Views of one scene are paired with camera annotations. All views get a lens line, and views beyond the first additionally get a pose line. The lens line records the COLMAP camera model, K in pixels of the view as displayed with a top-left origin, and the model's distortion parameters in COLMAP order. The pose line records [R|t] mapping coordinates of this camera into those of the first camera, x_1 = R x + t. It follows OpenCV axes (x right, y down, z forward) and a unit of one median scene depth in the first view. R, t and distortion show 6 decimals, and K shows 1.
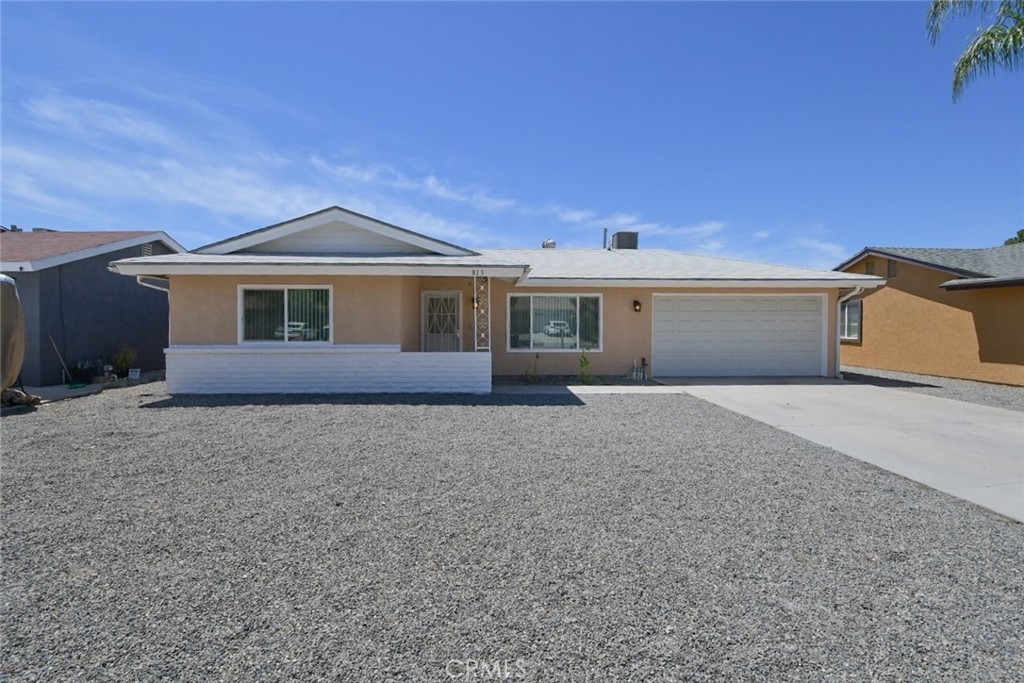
lens RADIAL K [[467.5, 0, 517.0], [0, 467.5, 339.8], [0, 0, 1]] dist [-0.001366, -0.010130]
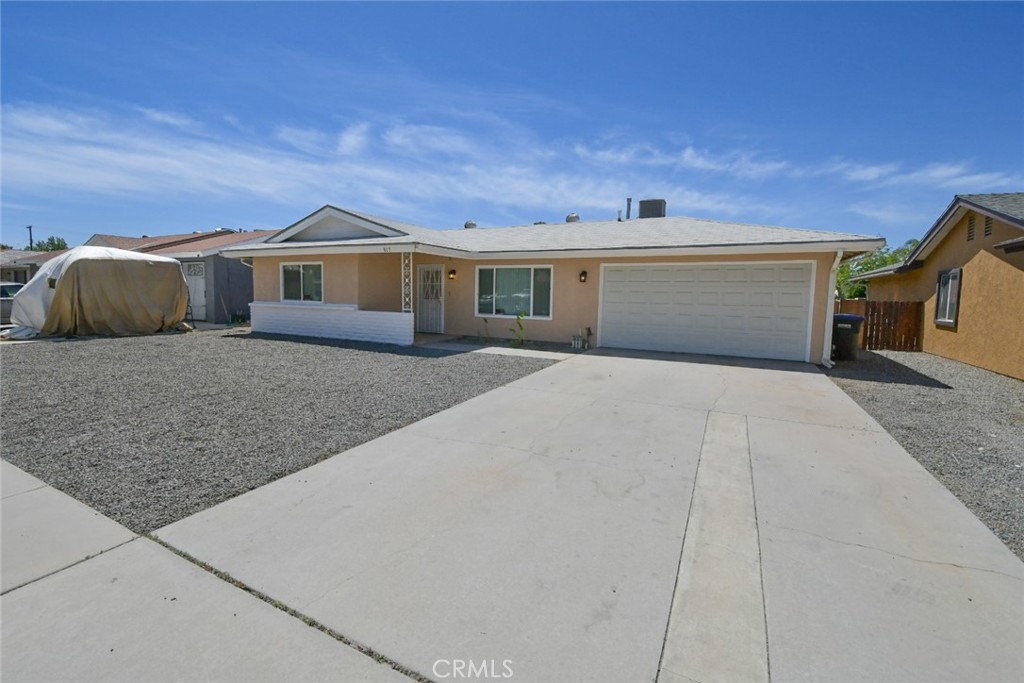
lens RADIAL K [[447.6, 0, 521.2], [0, 447.6, 335.6], [0, 0, 1]] dist [0.008486, -0.017099]
pose [[0.865812, 0.061531, -0.496572, 0.501460], [-0.037631, 0.997607, 0.058002, 0.003799], [0.498952, -0.031532, 0.866056, 0.066679]]
